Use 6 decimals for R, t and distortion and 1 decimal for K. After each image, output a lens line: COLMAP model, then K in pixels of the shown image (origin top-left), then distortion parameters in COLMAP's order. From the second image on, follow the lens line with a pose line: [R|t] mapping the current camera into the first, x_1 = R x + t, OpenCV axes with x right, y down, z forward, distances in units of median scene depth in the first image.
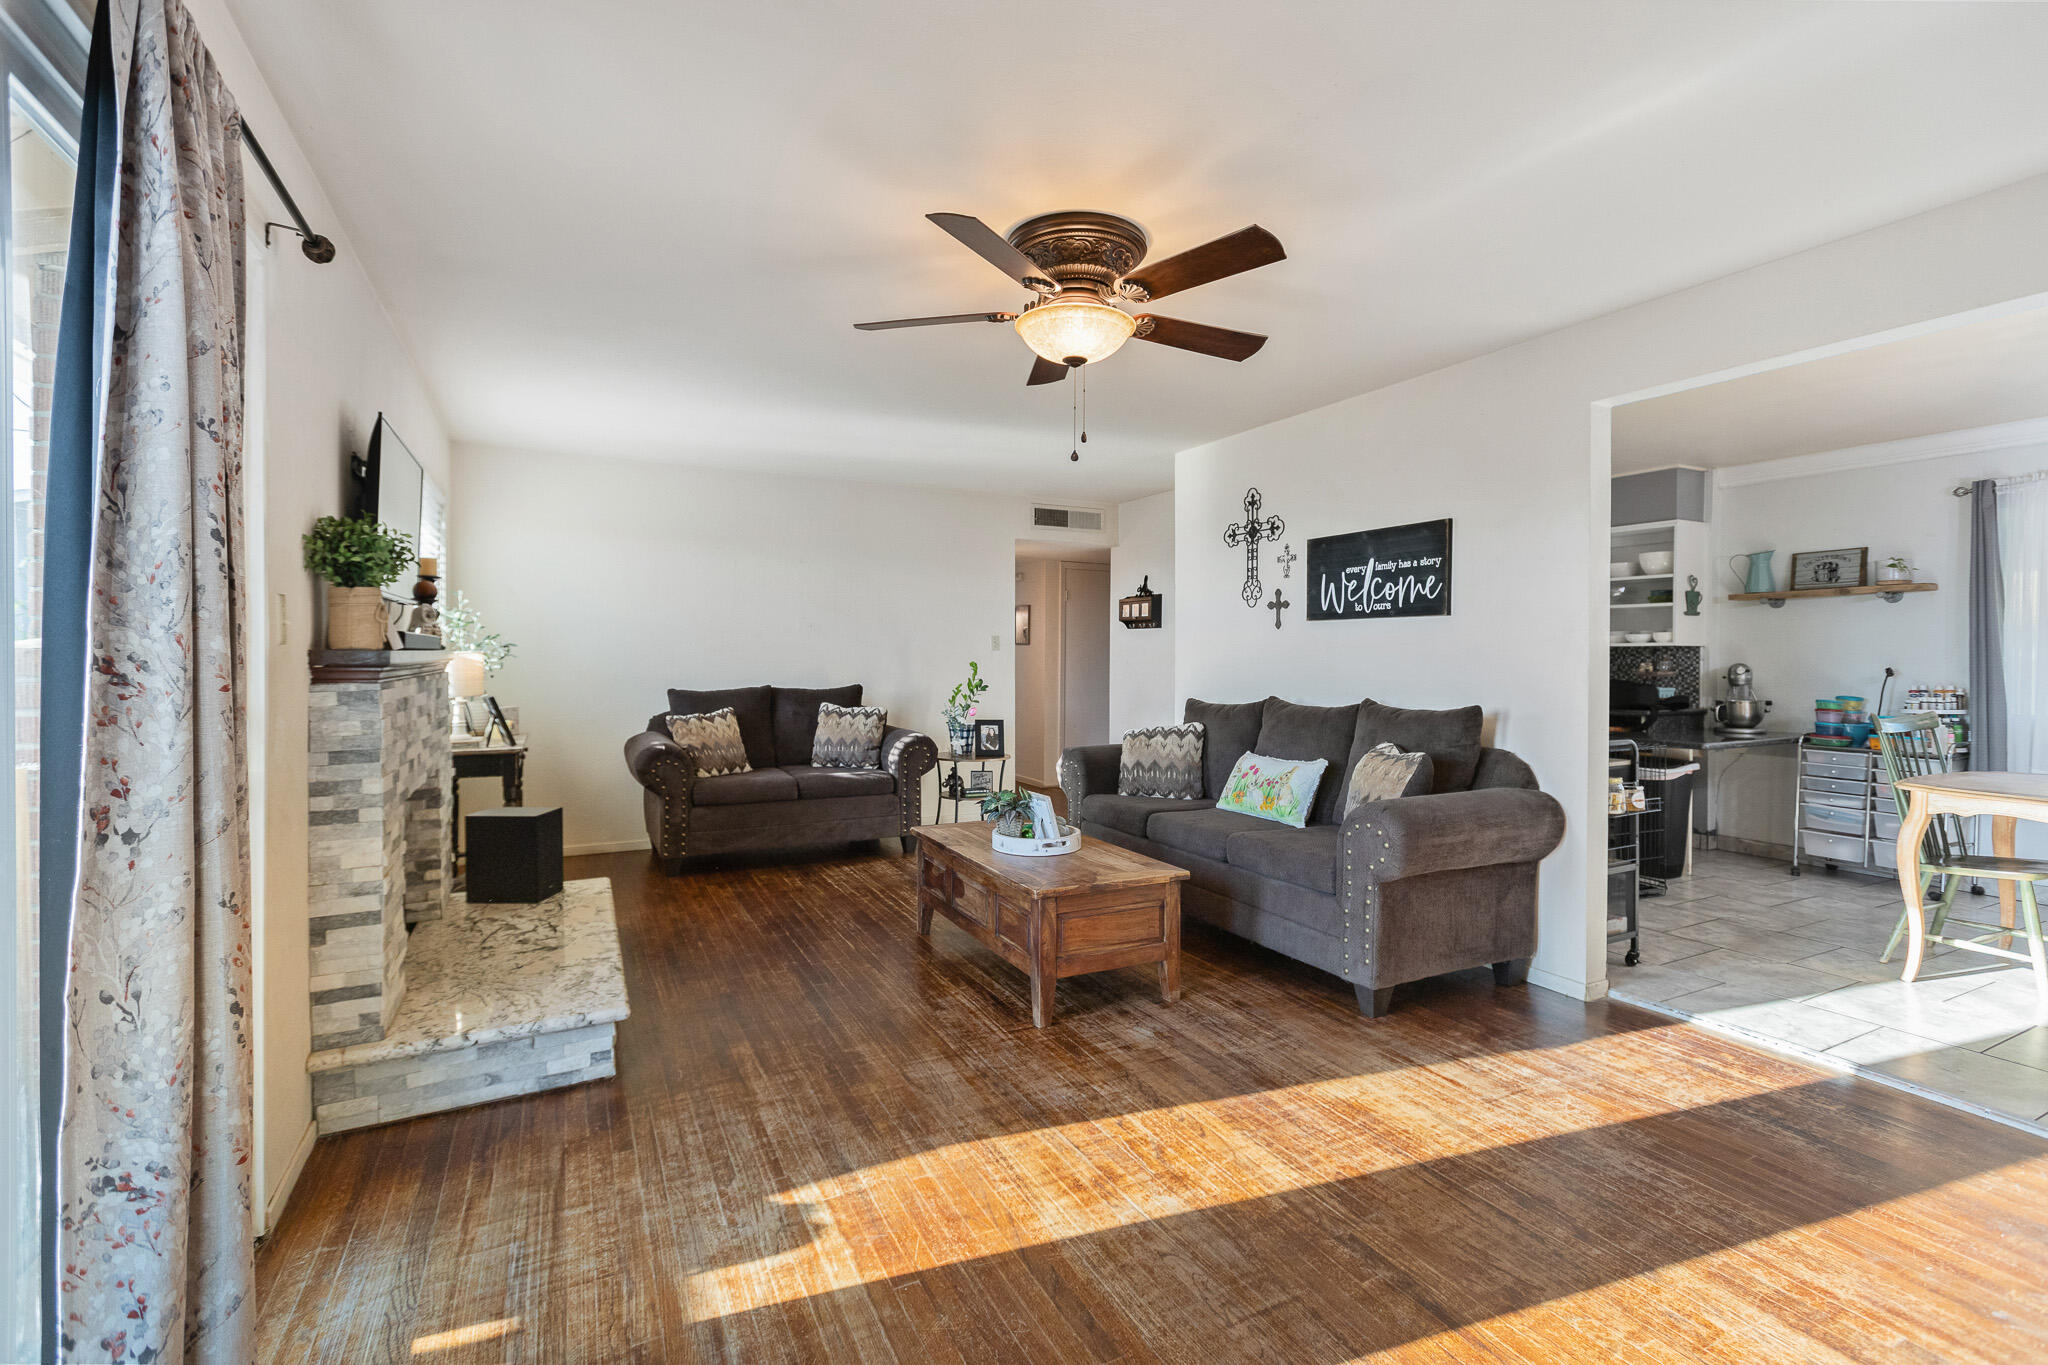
lens RADIAL K [[915.7, 0, 1013.4], [0, 915.7, 664.7], [0, 0, 1]] dist [-0.000442, 0.001757]
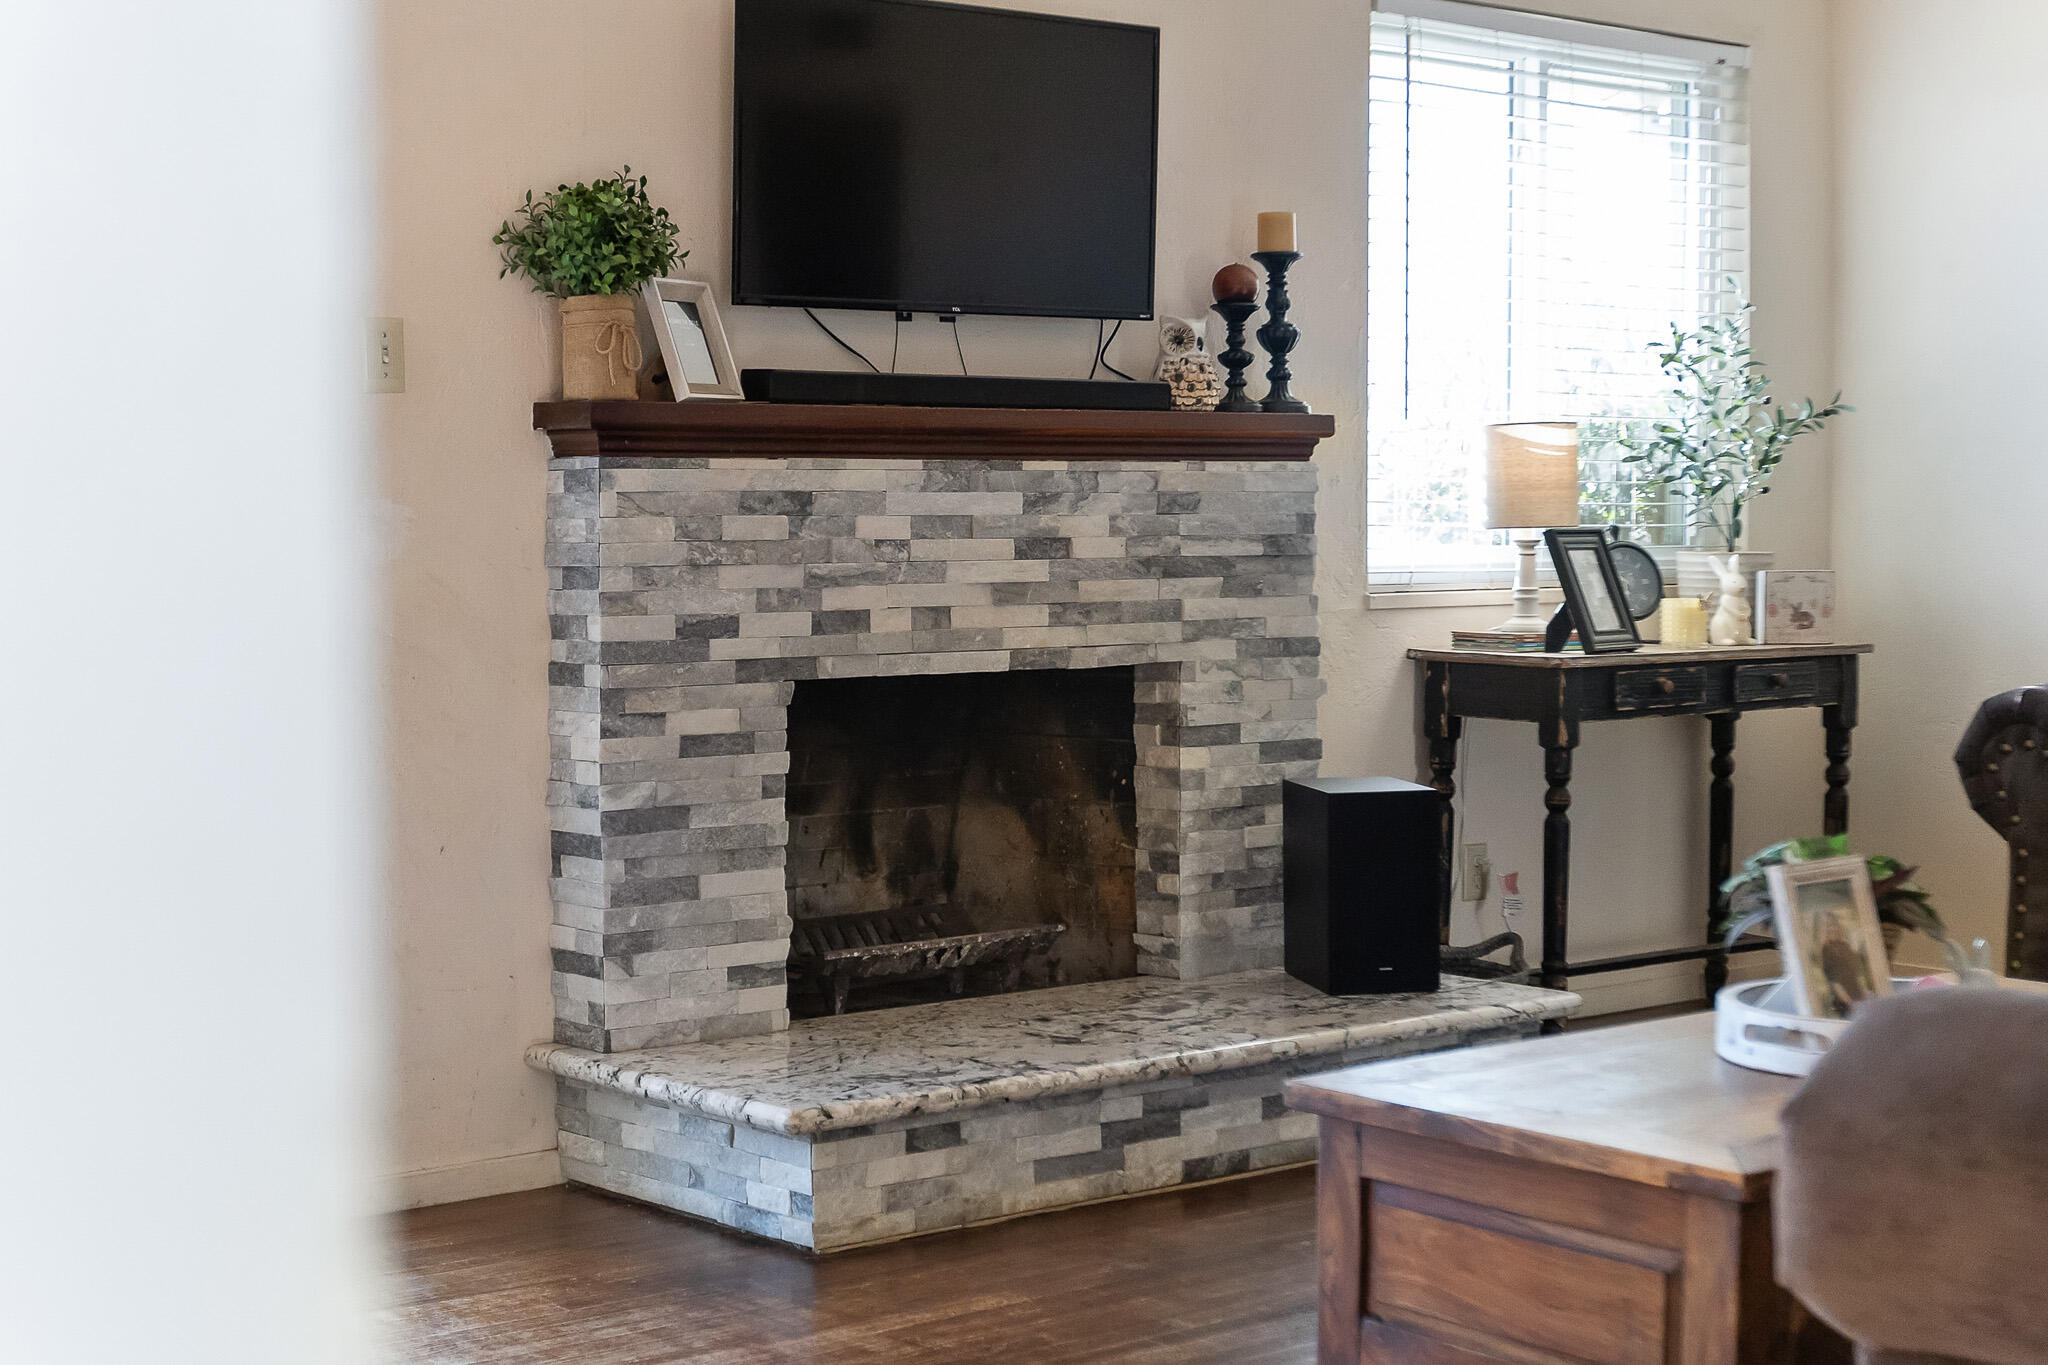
lens RADIAL K [[3119.6, 0, 1006.9], [0, 3119.6, 681.2], [0, 0, 1]] dist [-0.038511, 0.000000]
pose [[0.220850, 0.053834, -0.973821, 1.035207], [-0.009585, 0.998547, 0.053027, 0.042891], [0.975261, -0.002376, 0.221045, 0.621625]]
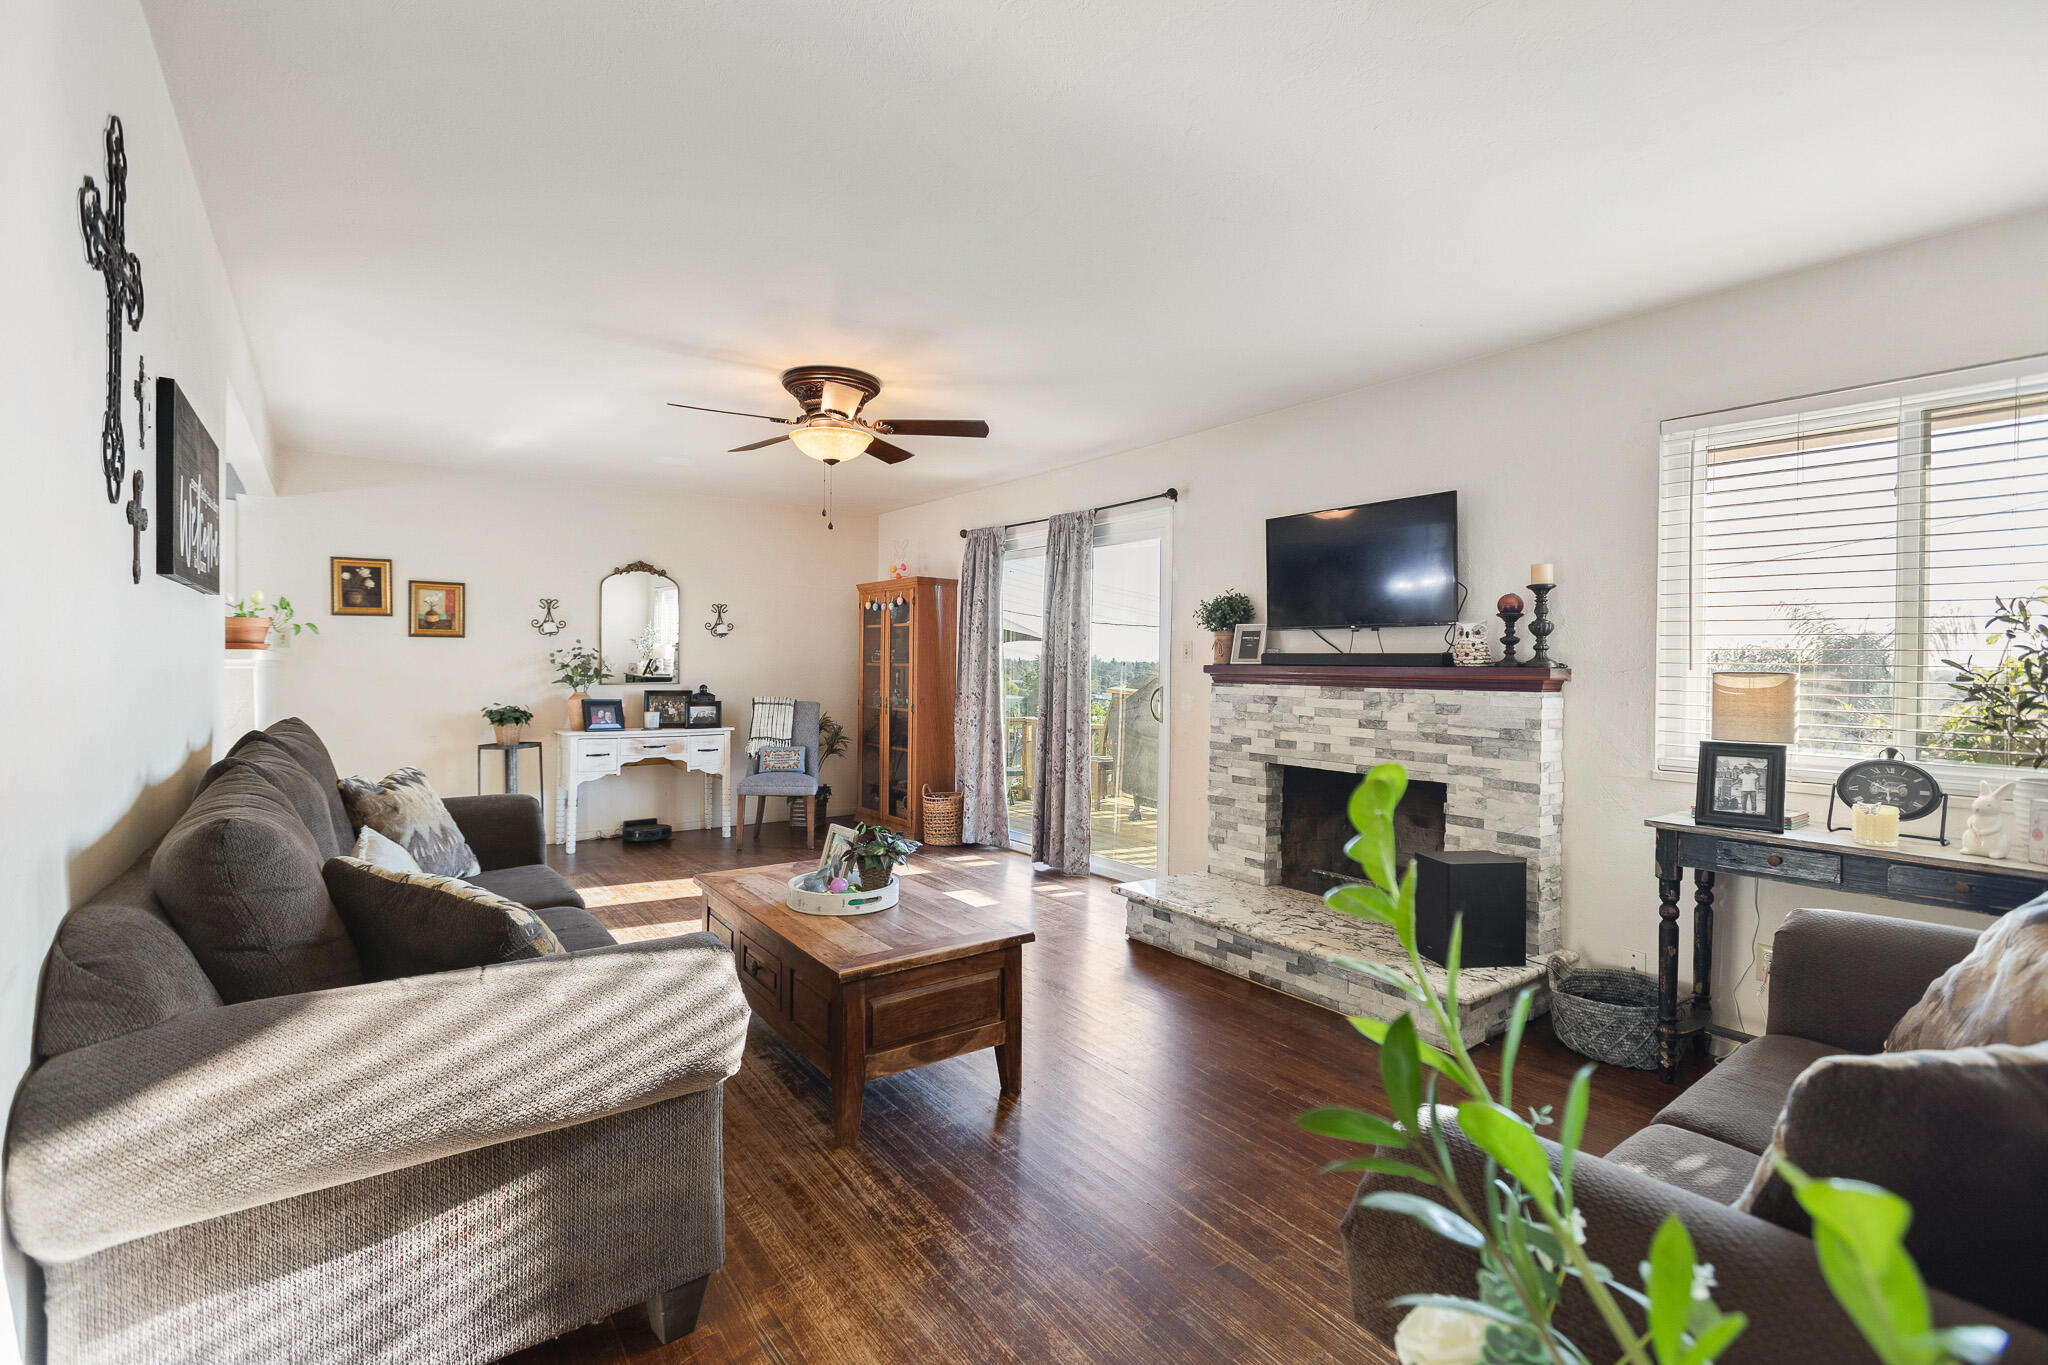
lens RADIAL K [[915.7, 0, 1036.8], [0, 915.7, 669.1], [0, 0, 1]] dist [-0.000442, 0.001757]
pose [[-0.982014, -0.010861, -0.188496, 0.014060], [-0.014852, 0.999694, 0.019775, -0.030293], [0.188224, 0.022218, -0.981875, 2.136388]]
